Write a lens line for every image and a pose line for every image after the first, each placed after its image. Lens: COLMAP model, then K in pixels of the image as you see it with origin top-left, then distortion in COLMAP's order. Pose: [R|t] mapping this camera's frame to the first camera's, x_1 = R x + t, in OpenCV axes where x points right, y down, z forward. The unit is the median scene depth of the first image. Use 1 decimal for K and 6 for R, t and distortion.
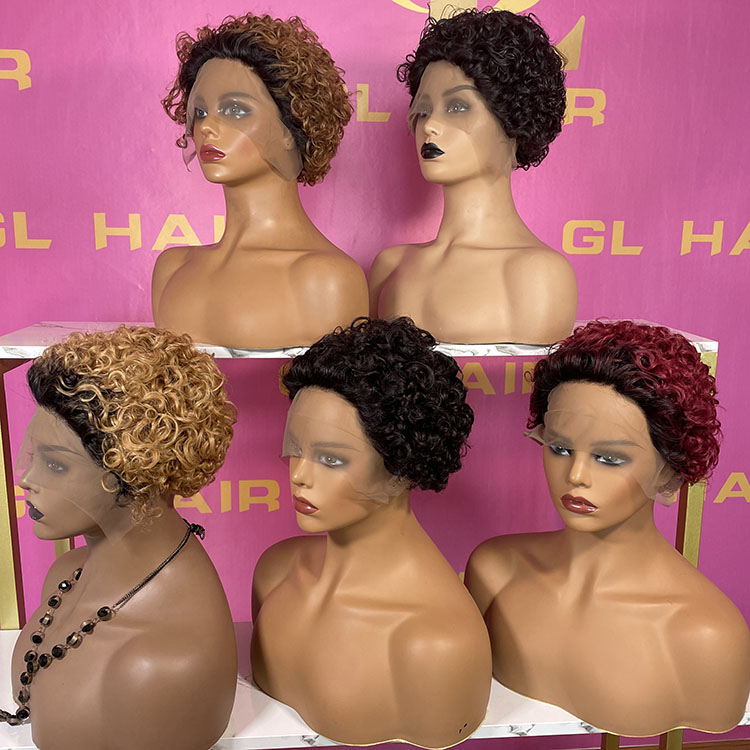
lens RADIAL K [[749.7, 0, 375.0], [0, 749.7, 377.9], [0, 0, 1]] dist [-0.002977, 0.000000]
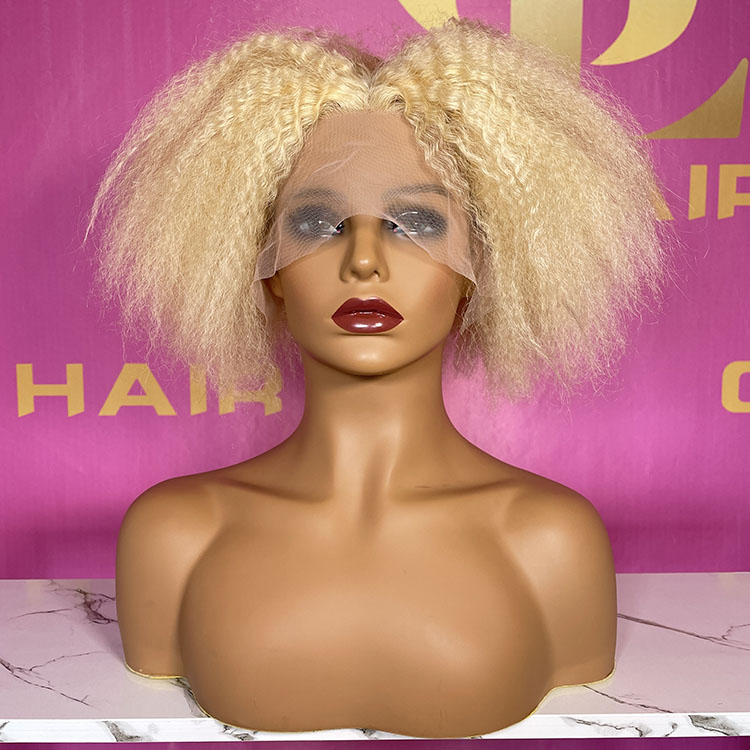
lens RADIAL K [[749.7, 0, 375.3], [0, 749.7, 374.5], [0, 0, 1]] dist [-0.002977, 0.000000]
pose [[0.996376, -0.009345, -0.084544, 0.008166], [0.000125, 0.994107, -0.108408, -0.136770], [0.085059, 0.108004, 0.990505, 0.353634]]
